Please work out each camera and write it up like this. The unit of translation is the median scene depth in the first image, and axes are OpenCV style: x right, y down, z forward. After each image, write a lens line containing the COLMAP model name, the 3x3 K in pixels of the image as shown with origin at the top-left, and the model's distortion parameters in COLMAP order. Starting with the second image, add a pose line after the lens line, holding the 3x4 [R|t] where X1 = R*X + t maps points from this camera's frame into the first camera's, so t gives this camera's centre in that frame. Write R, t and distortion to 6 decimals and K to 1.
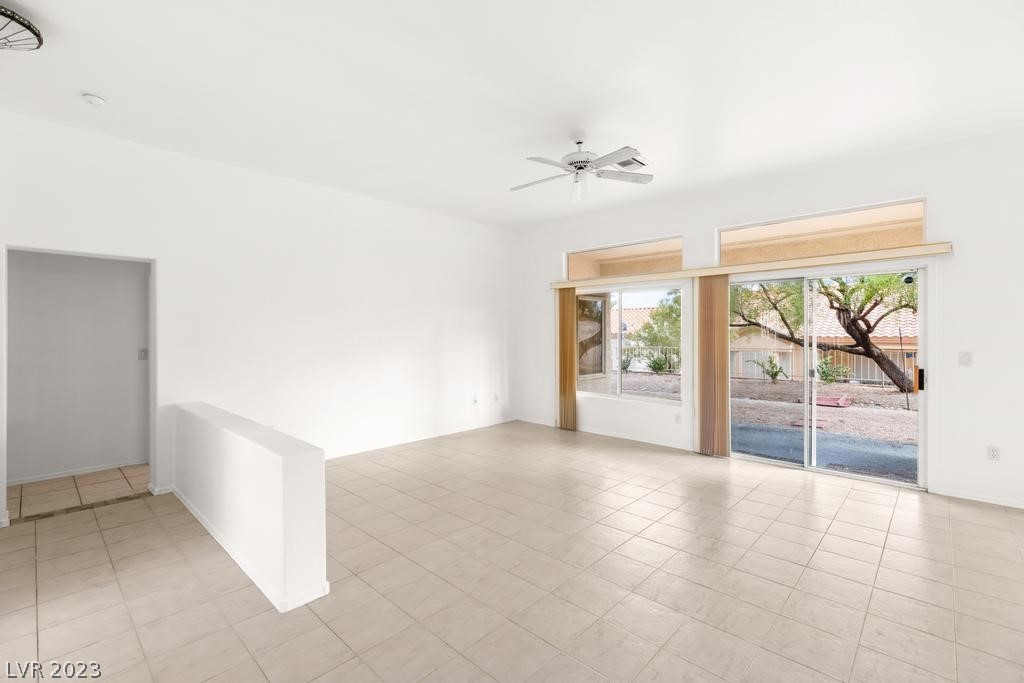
lens RADIAL K [[462.2, 0, 514.8], [0, 462.2, 332.0], [0, 0, 1]] dist [0.009646, -0.004557]
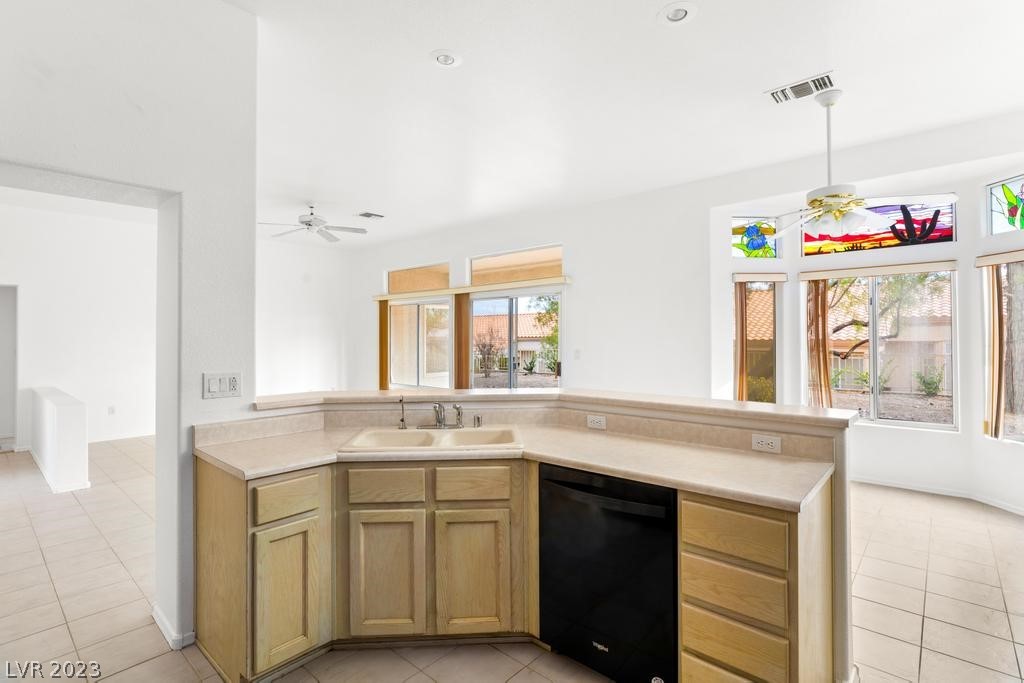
lens RADIAL K [[494.6, 0, 520.6], [0, 494.6, 328.3], [0, 0, 1]] dist [-0.011172, 0.000589]
pose [[0.999525, -0.000571, 0.030809, 0.530228], [0.000987, 0.999908, -0.013494, -0.003242], [-0.030798, 0.013518, 0.999434, -0.399437]]
